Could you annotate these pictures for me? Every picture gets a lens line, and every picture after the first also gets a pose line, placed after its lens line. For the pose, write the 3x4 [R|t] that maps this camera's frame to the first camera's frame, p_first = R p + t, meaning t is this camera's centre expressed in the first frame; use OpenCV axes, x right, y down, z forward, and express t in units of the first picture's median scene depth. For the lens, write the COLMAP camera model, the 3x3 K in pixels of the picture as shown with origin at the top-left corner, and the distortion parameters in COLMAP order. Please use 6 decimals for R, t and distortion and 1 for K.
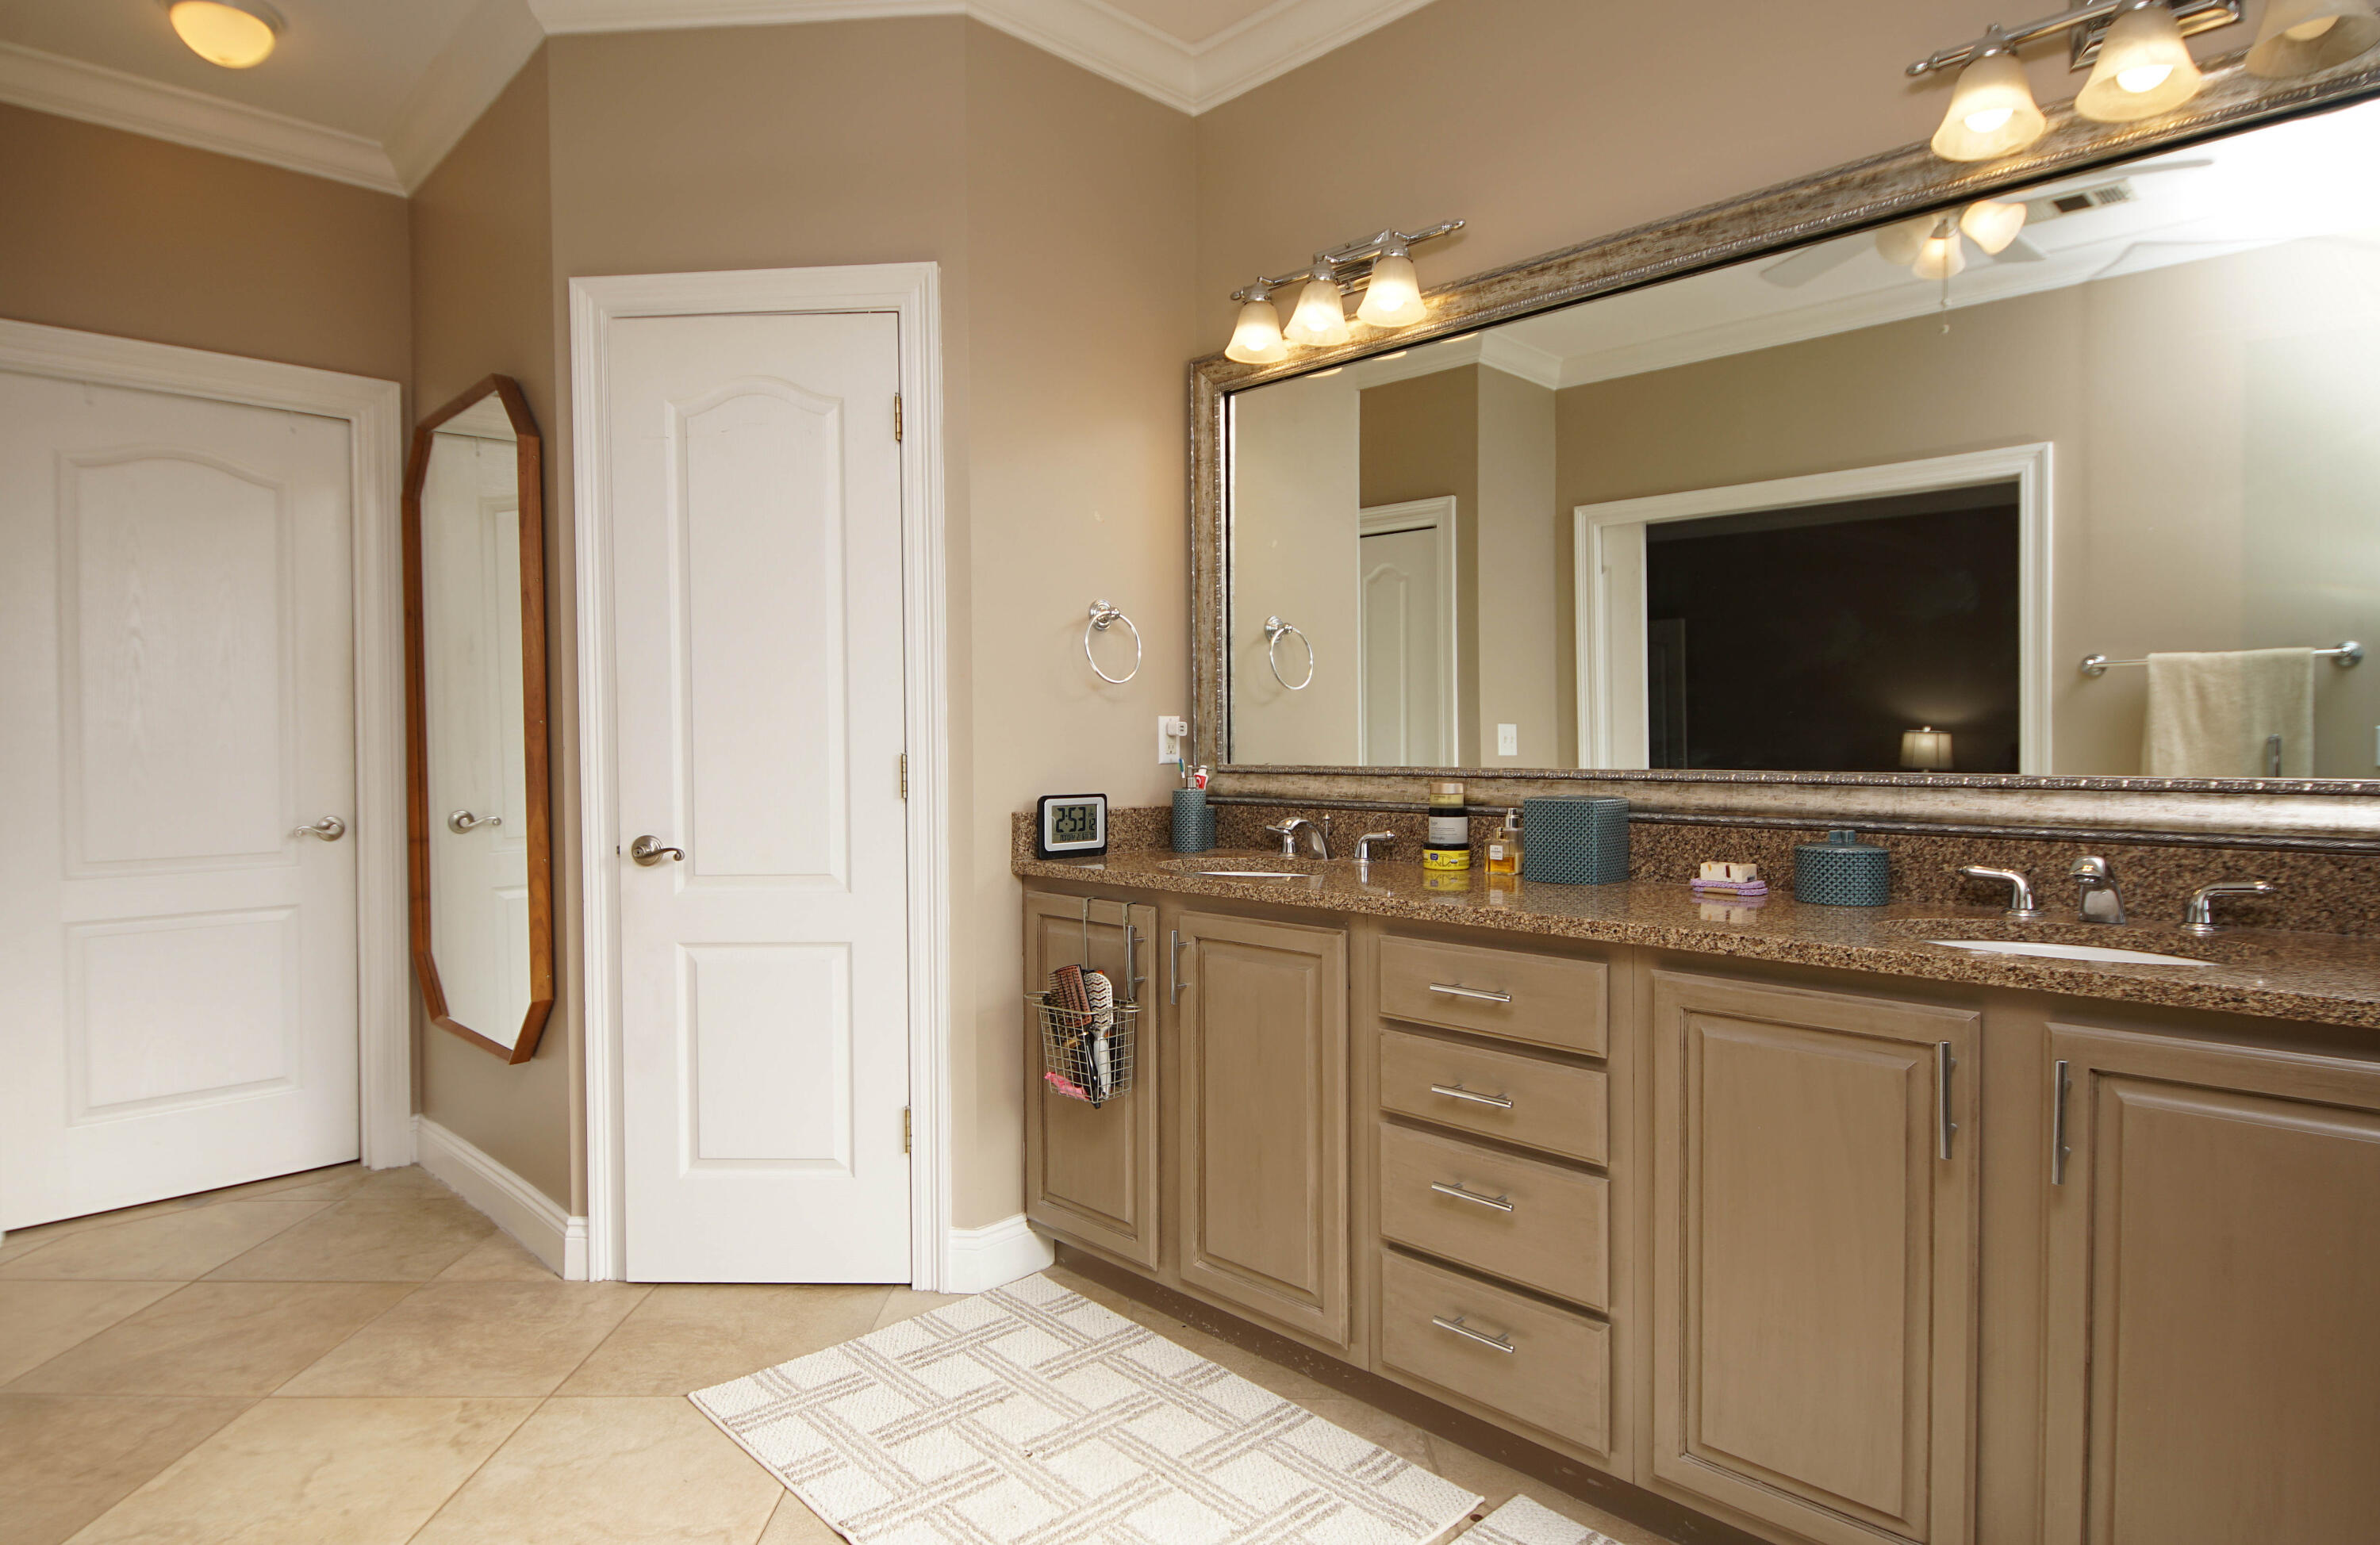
lens RADIAL K [[1315.5, 0, 1190.0], [0, 1315.5, 772.5], [0, 0, 1]] dist [0.003146, 0.000212]
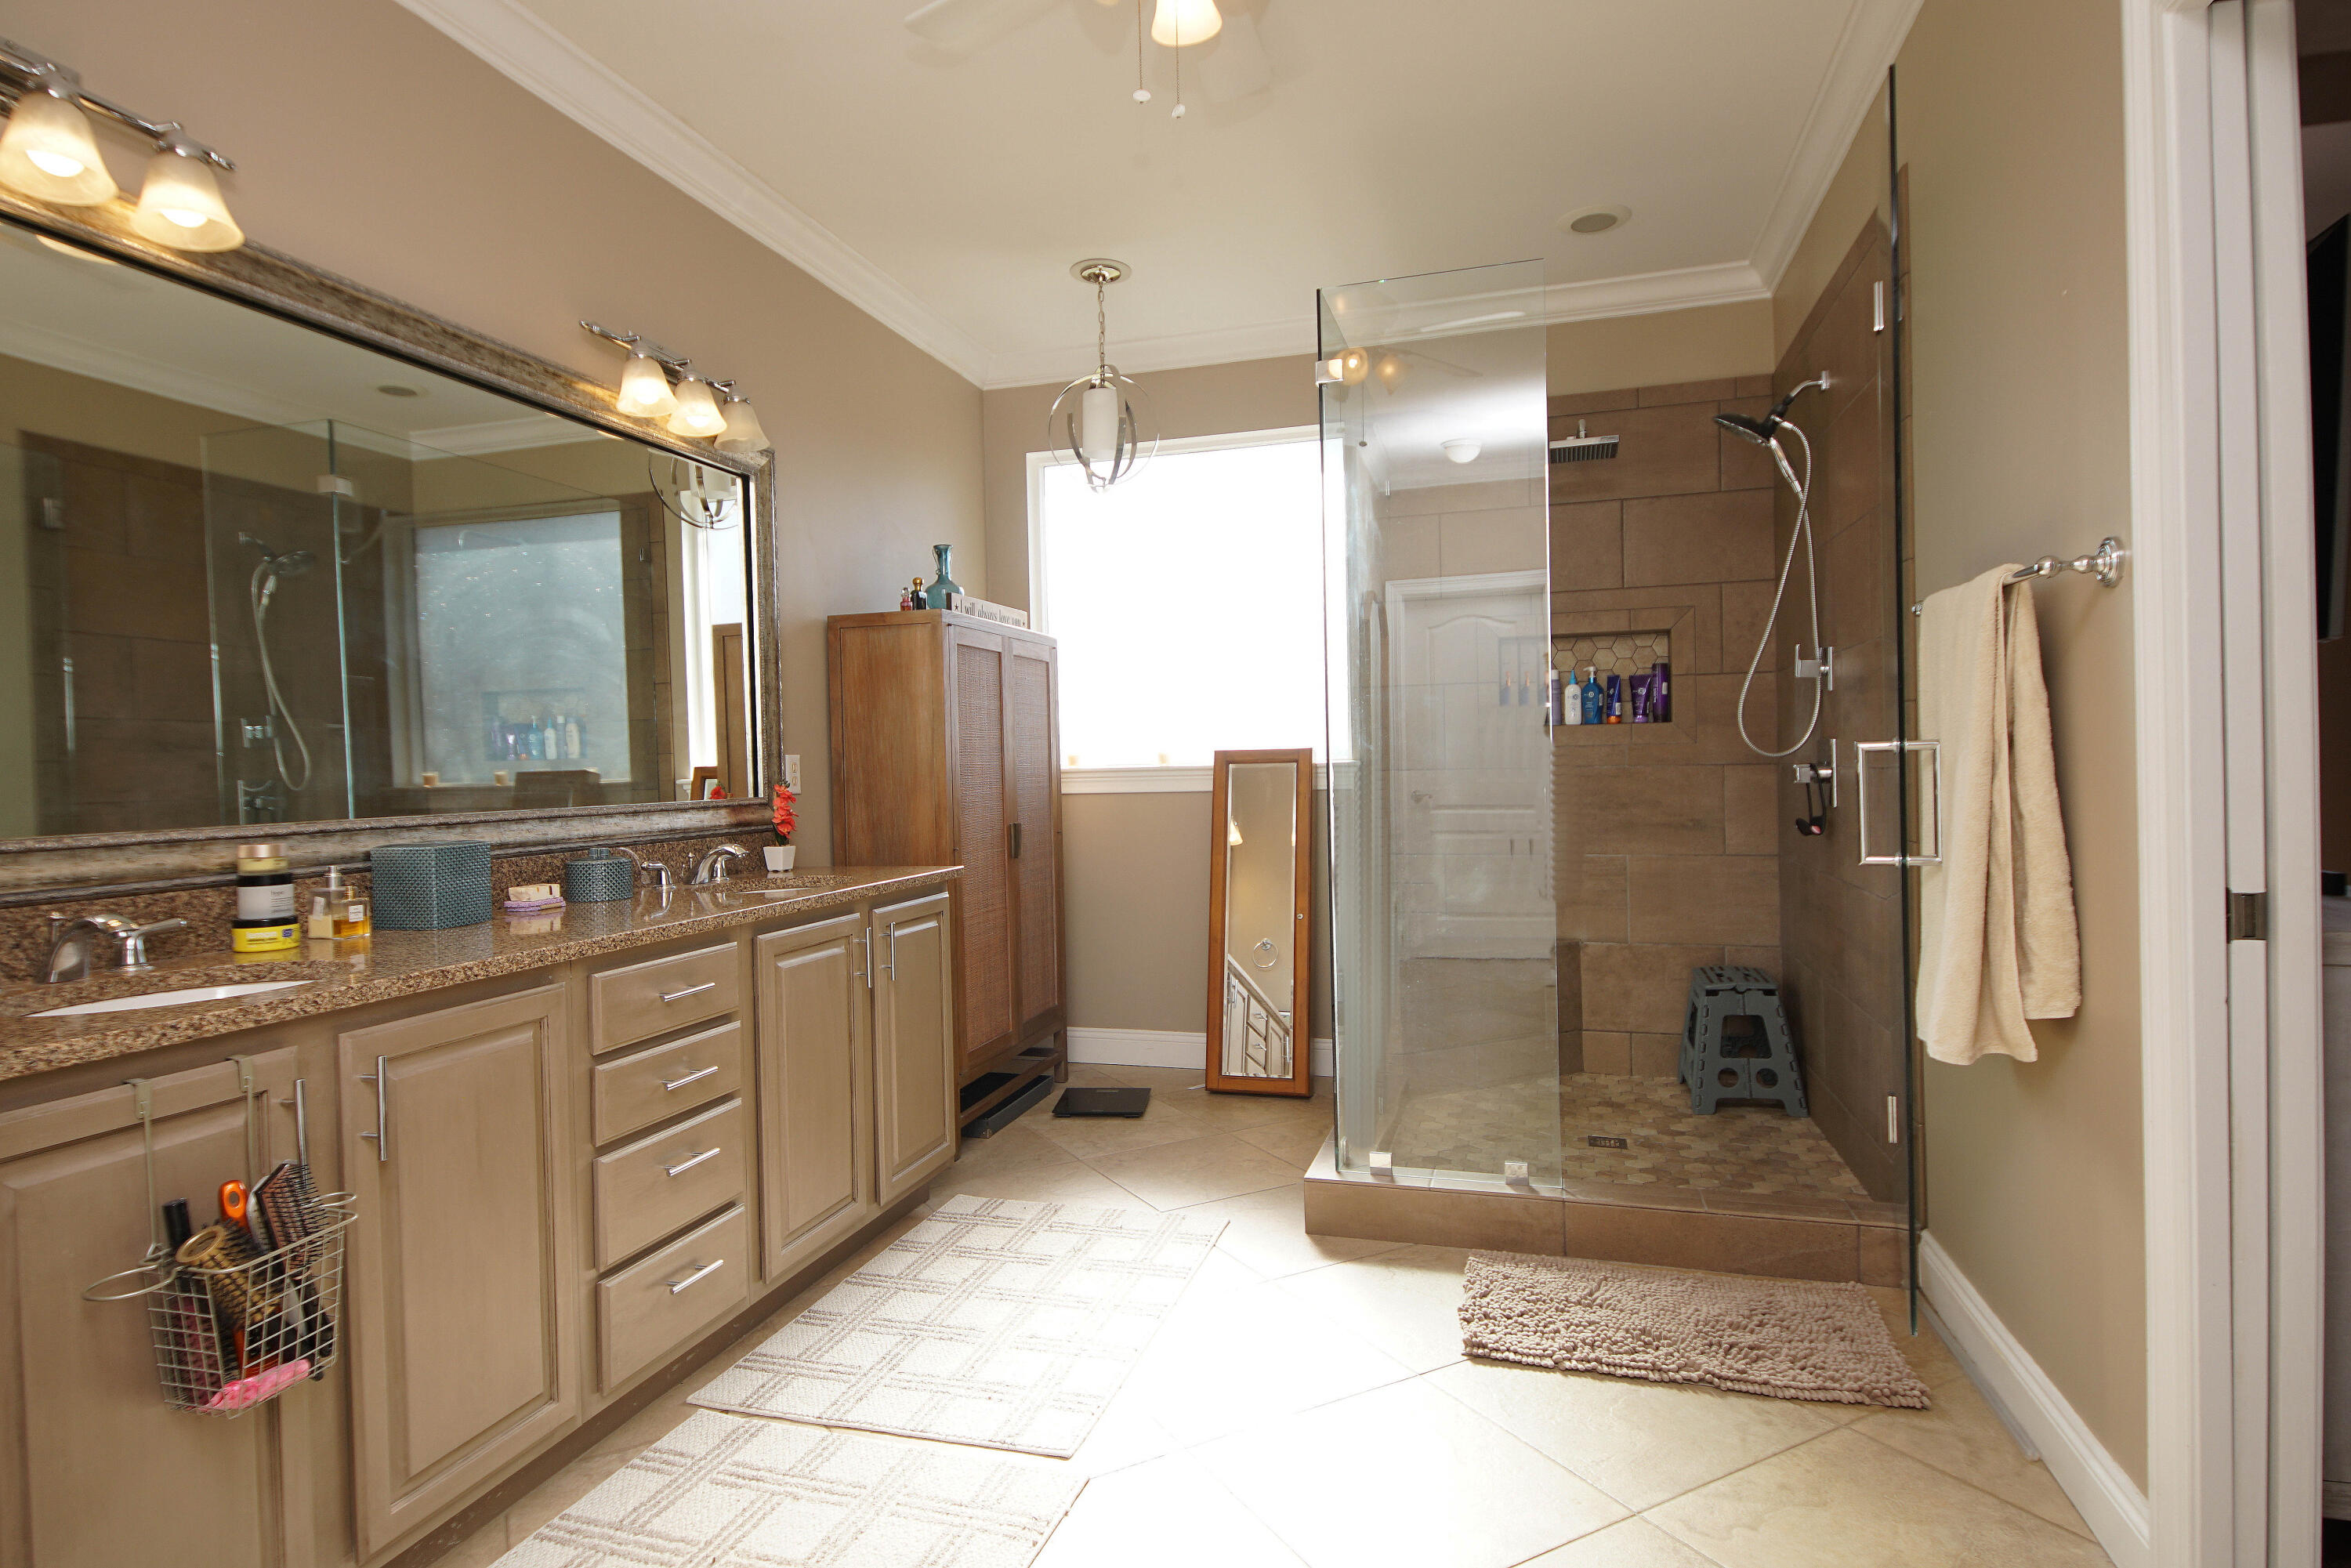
lens RADIAL K [[1259.8, 0, 1175.5], [0, 1259.8, 784.0], [0, 0, 1]] dist [-0.000038, -0.000150]
pose [[-0.509559, 0.005256, 0.860420, -0.812521], [0.053552, 0.998236, 0.025617, -0.020737], [-0.858768, 0.059130, -0.508941, 0.966033]]
